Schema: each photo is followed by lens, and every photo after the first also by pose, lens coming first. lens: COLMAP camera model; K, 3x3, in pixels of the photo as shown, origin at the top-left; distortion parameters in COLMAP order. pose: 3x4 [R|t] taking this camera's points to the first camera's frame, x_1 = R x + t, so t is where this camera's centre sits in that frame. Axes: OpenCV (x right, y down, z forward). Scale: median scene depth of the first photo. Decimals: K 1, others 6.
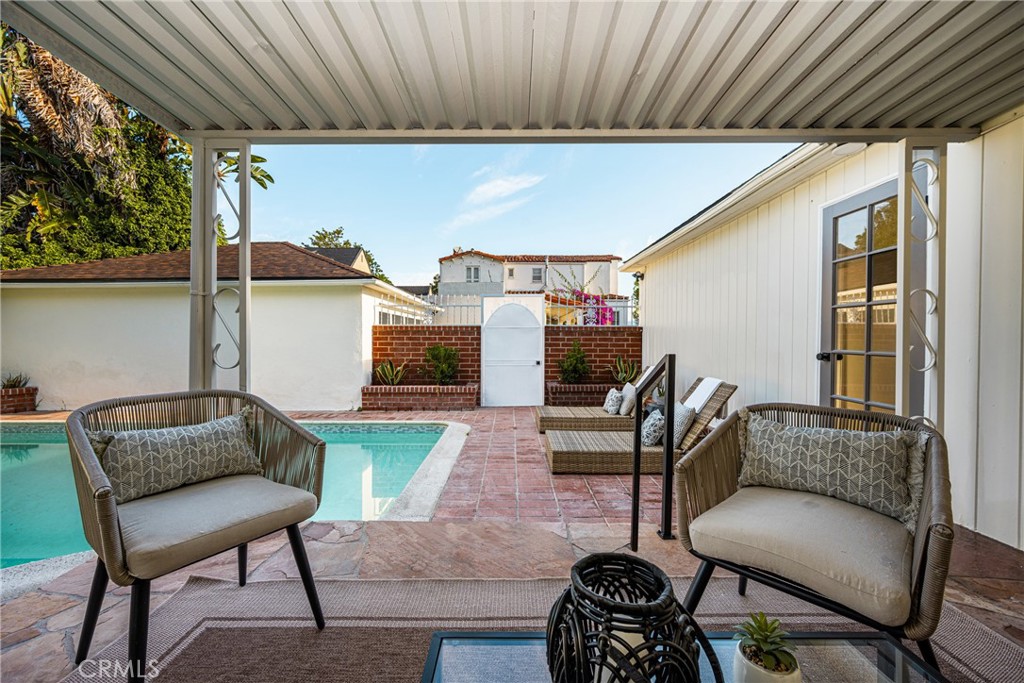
lens RADIAL K [[417.5, 0, 512.3], [0, 417.5, 343.9], [0, 0, 1]] dist [0.001610, 0.000167]
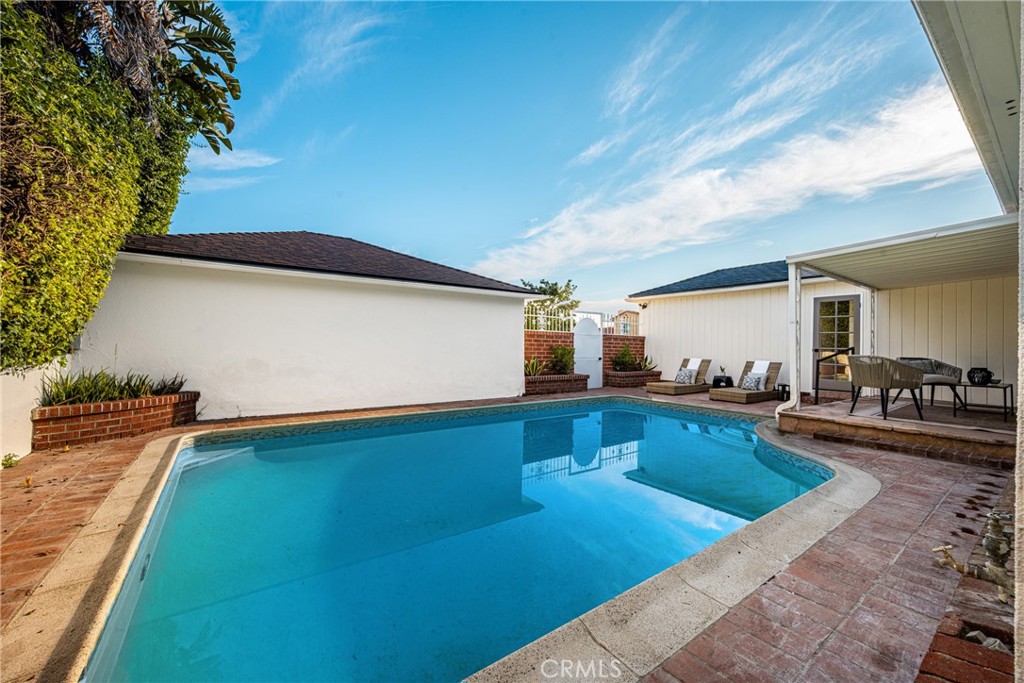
lens RADIAL K [[417.5, 0, 516.2], [0, 417.5, 345.9], [0, 0, 1]] dist [0.001610, 0.000167]
pose [[0.792793, 0.013795, 0.609335, -1.138752], [-0.005771, 0.999869, -0.015129, 0.024850], [-0.609464, 0.008477, 0.792768, -0.005211]]
